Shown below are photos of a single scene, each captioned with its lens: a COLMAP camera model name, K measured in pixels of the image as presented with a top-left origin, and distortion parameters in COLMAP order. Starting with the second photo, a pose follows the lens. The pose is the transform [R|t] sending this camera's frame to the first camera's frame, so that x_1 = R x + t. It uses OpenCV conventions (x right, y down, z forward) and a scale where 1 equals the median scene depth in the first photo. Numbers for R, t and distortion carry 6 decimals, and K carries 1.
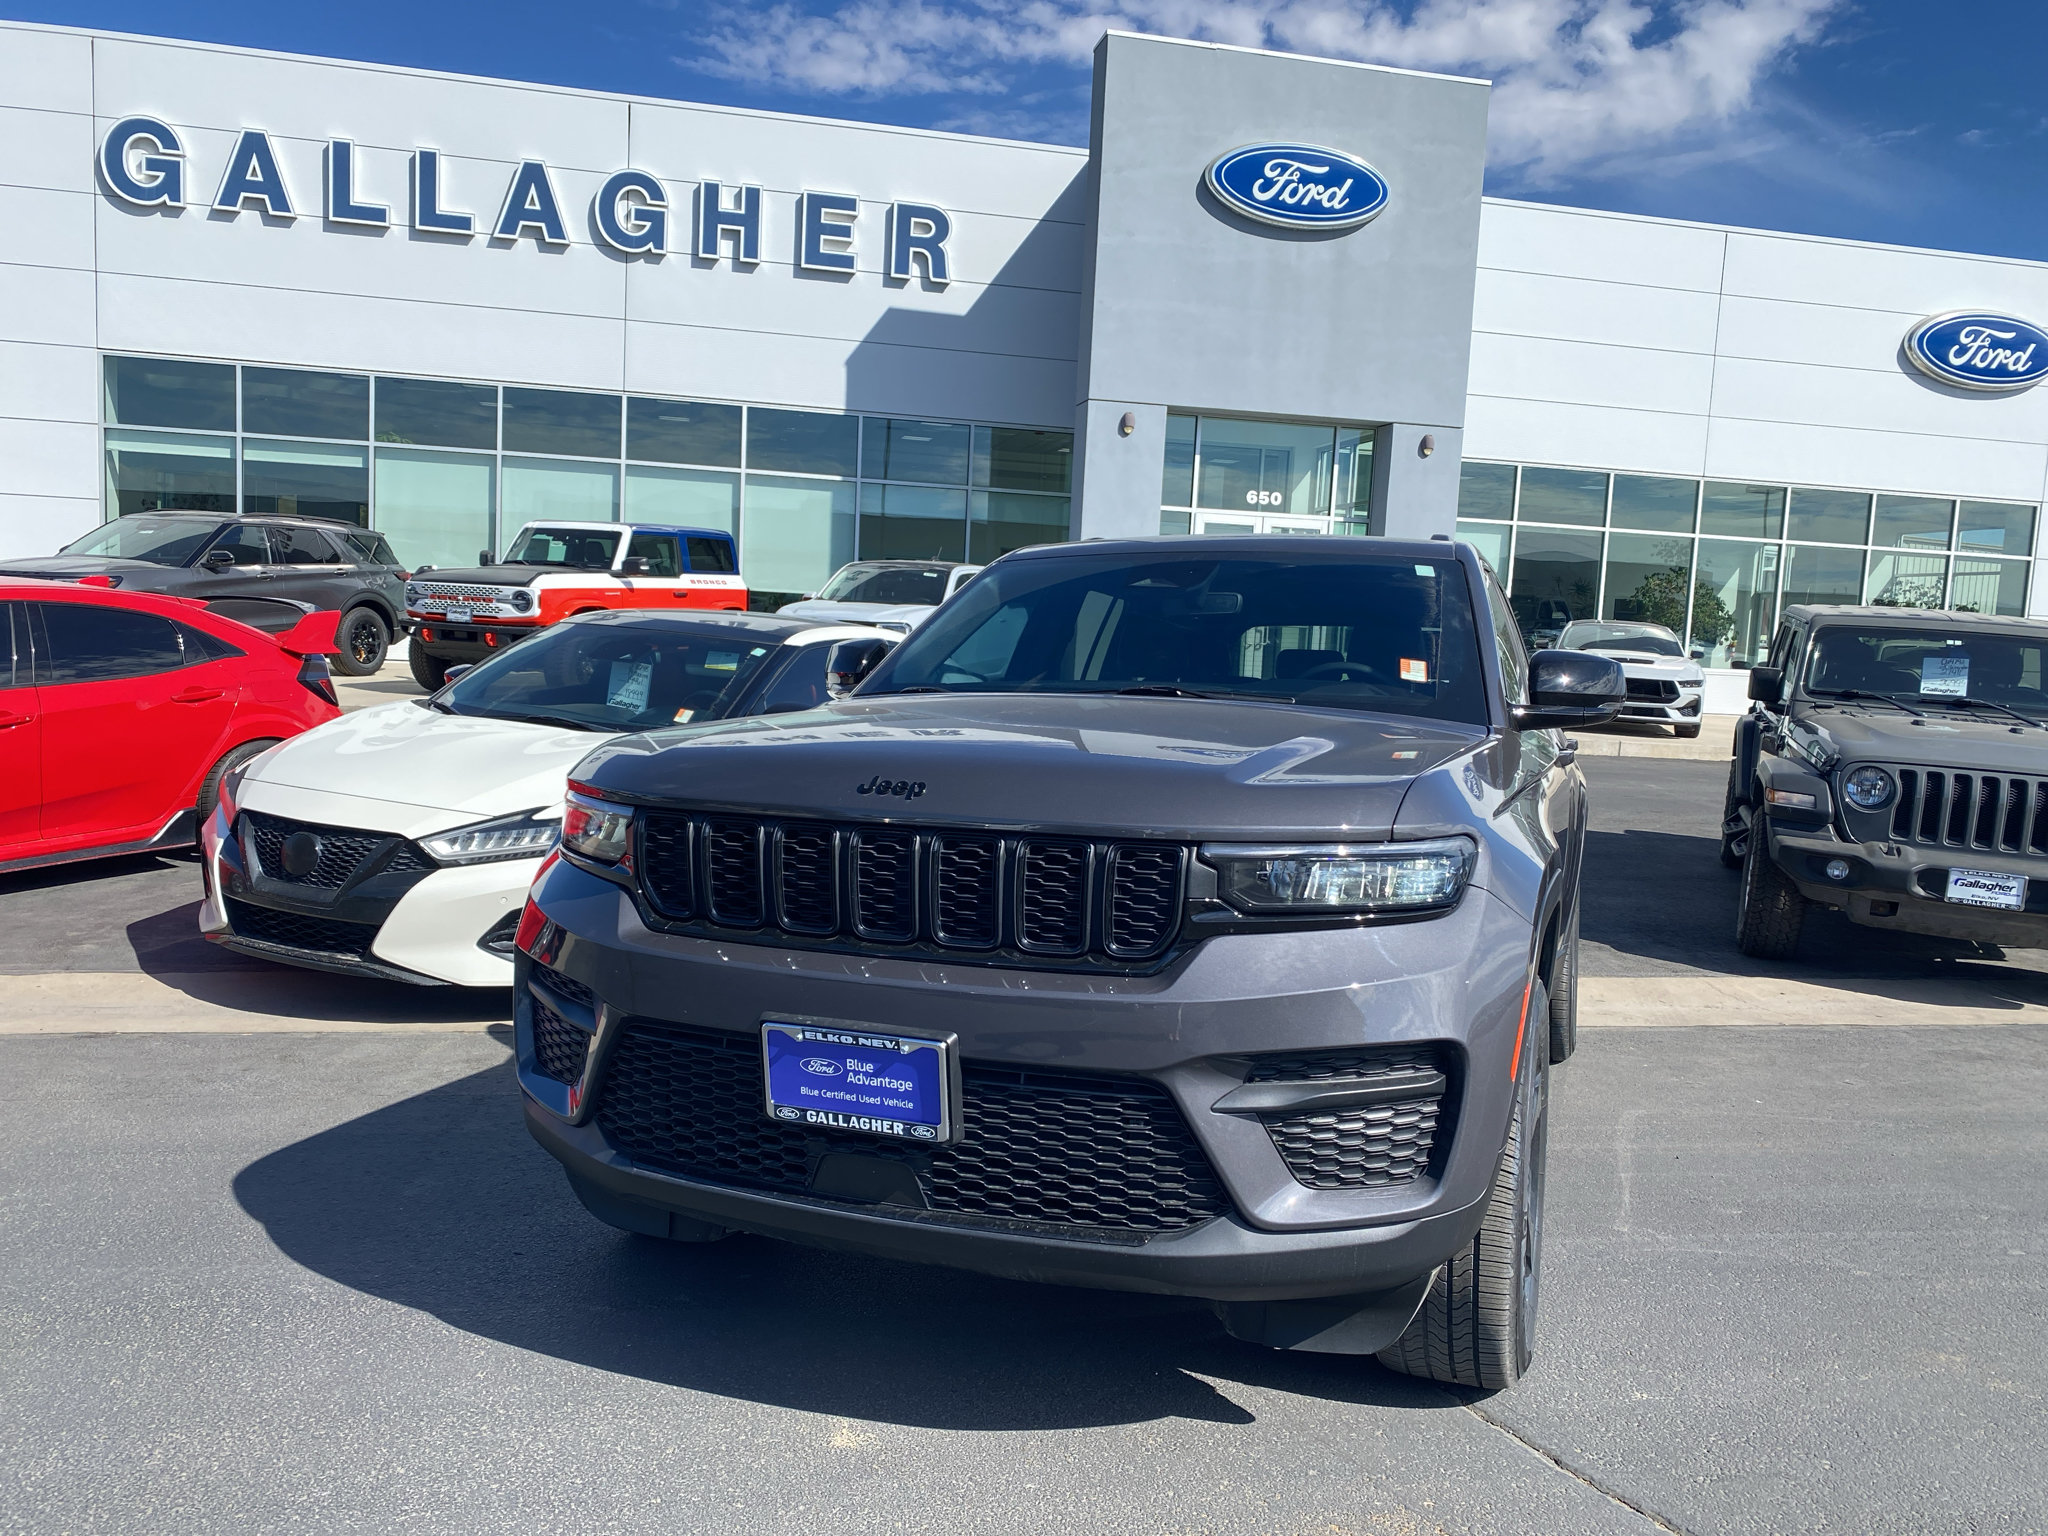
lens RADIAL K [[1559.7, 0, 1035.2], [0, 1559.7, 783.6], [0, 0, 1]] dist [0.022290, -0.025159]
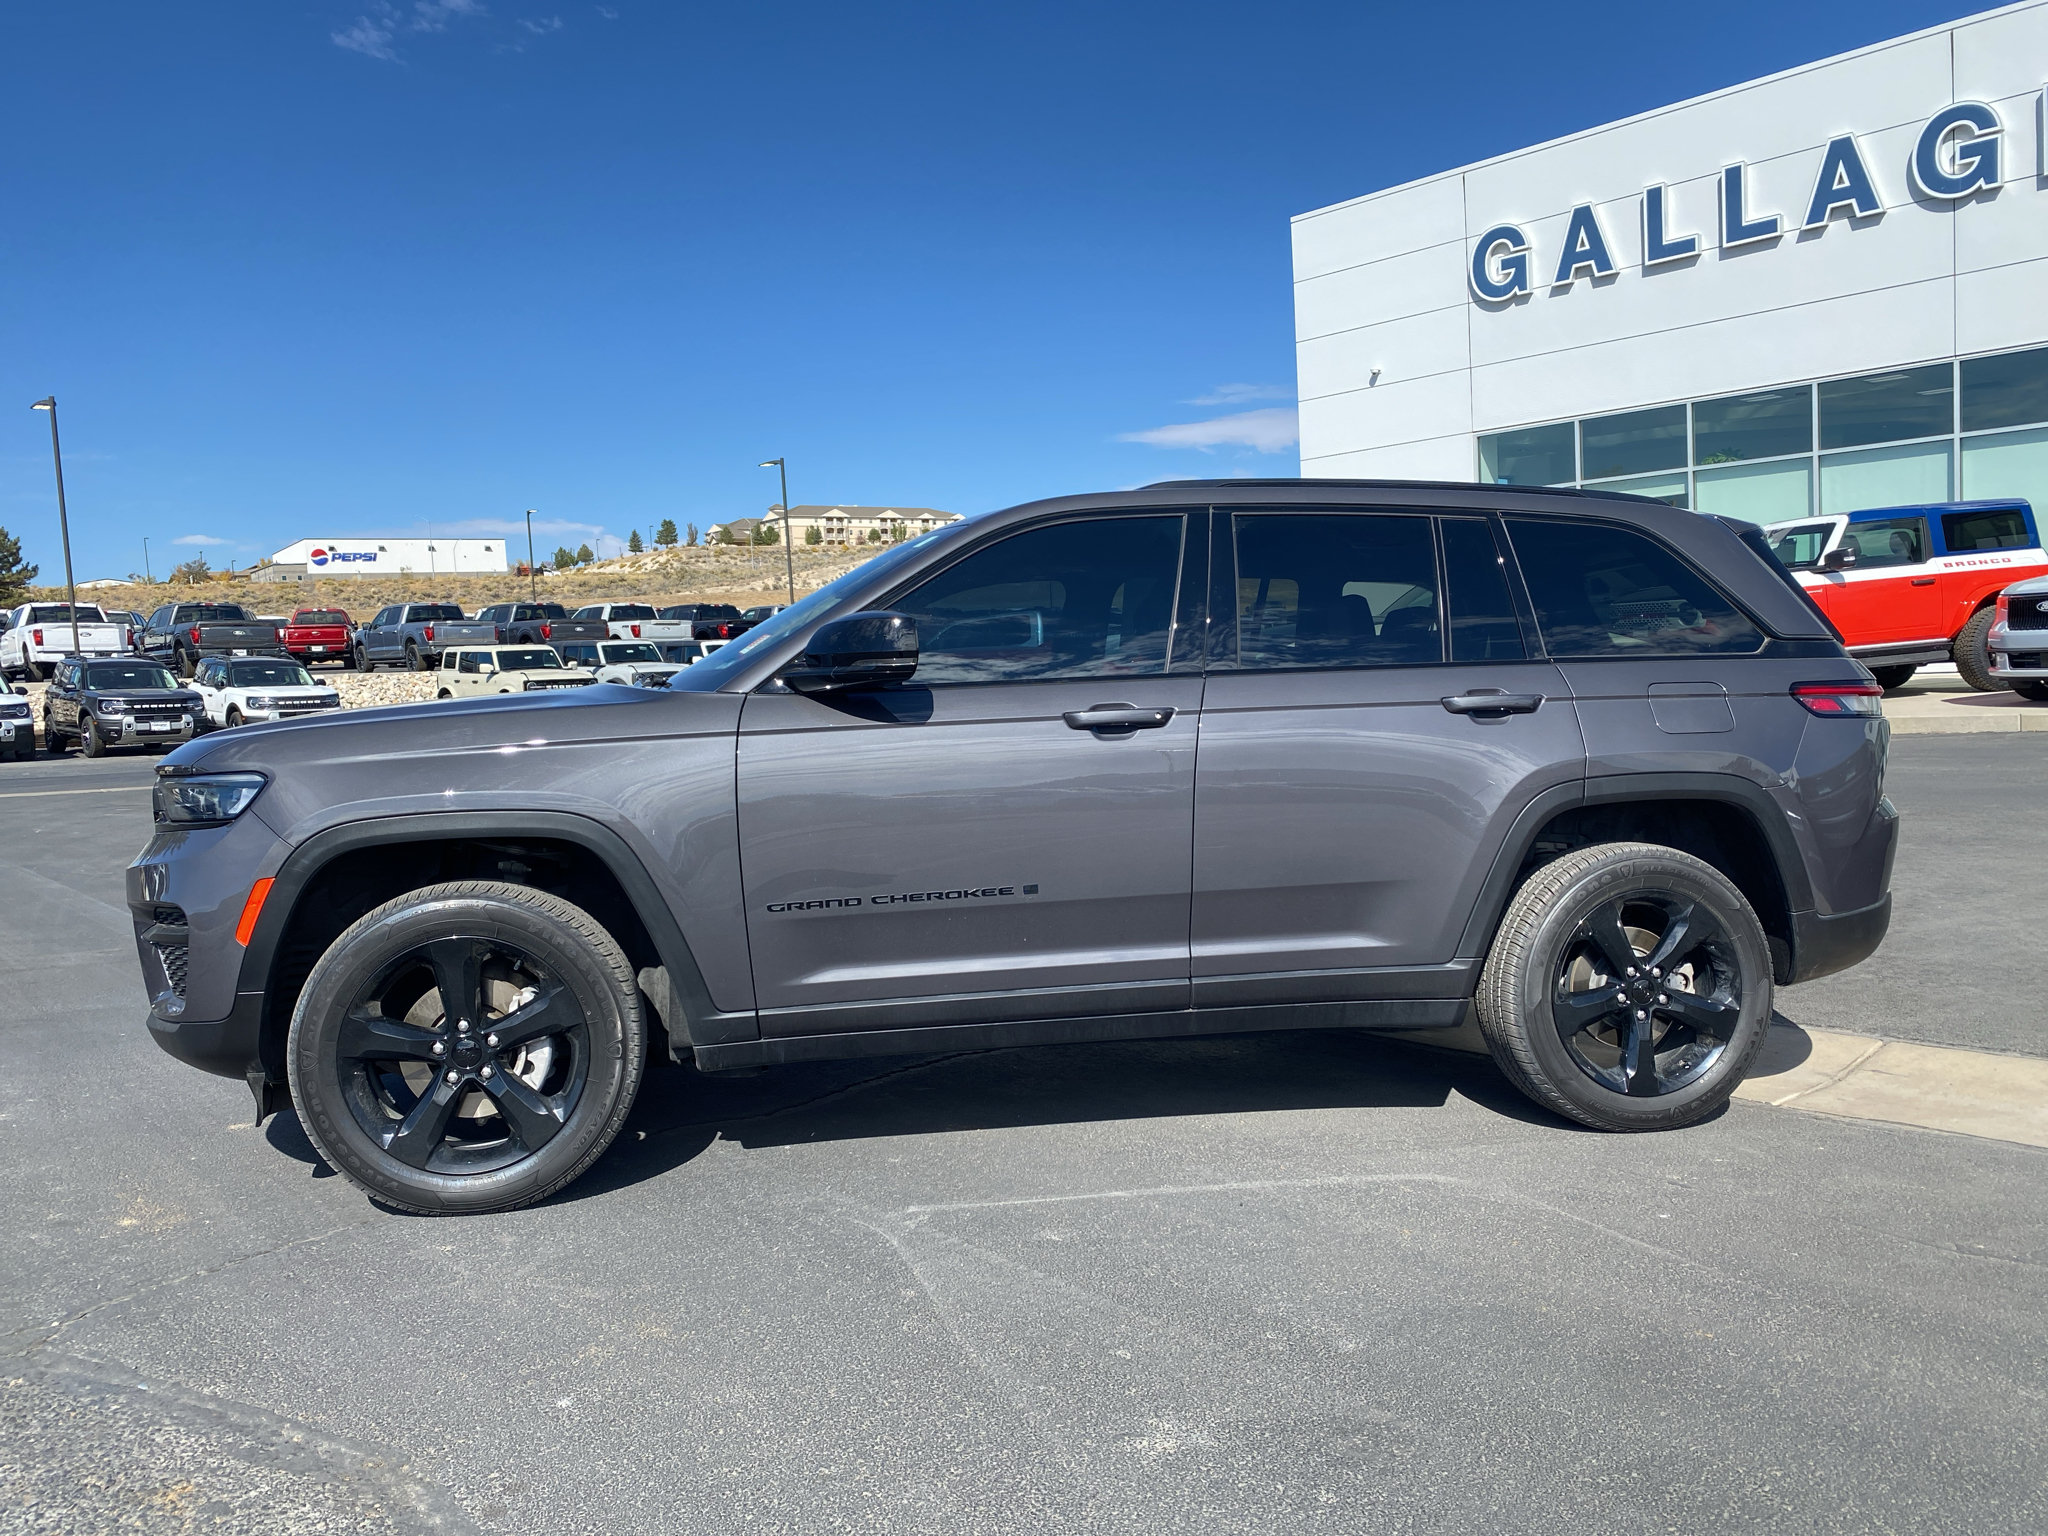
lens RADIAL K [[1559.7, 0, 1040.0], [0, 1559.7, 793.0], [0, 0, 1]] dist [0.022290, -0.025159]
pose [[0.521796, -0.006140, -0.853048, 0.233071], [-0.004615, 0.999939, -0.010021, 0.007323], [0.853058, 0.009166, 0.521736, 0.106436]]
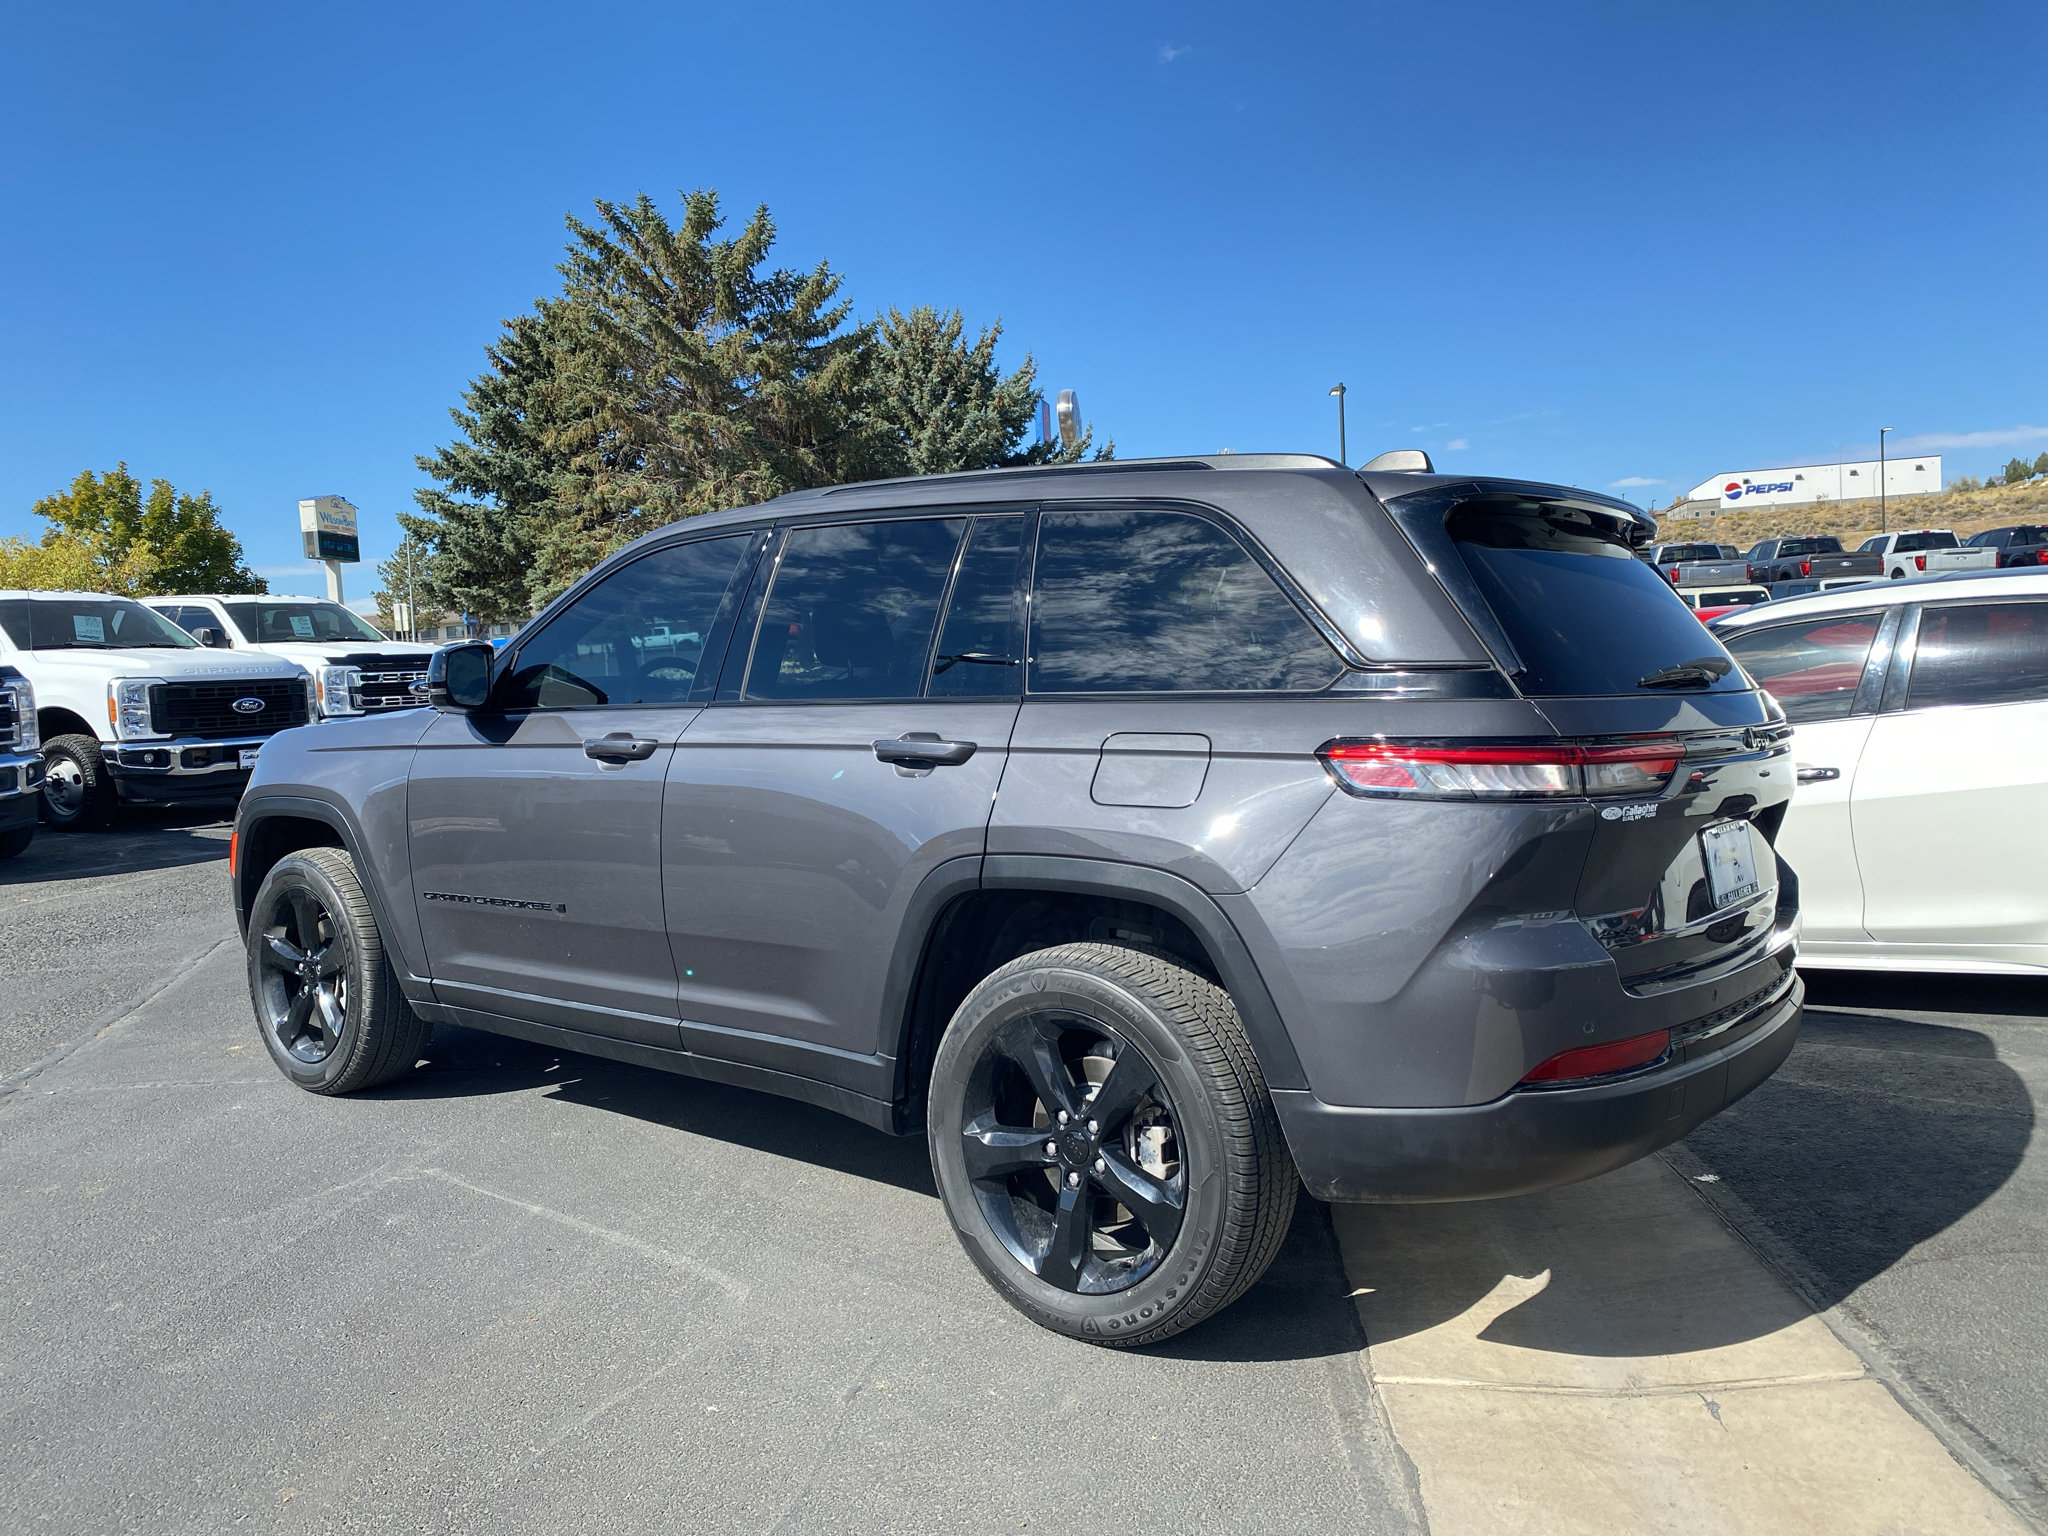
lens RADIAL K [[1559.7, 0, 1031.1], [0, 1559.7, 803.5], [0, 0, 1]] dist [0.022290, -0.025159]
pose [[-0.298160, 0.045546, -0.953429, 0.243262], [-0.051444, 0.996642, 0.063698, -0.012317], [0.953129, 0.068041, -0.294816, 0.323719]]
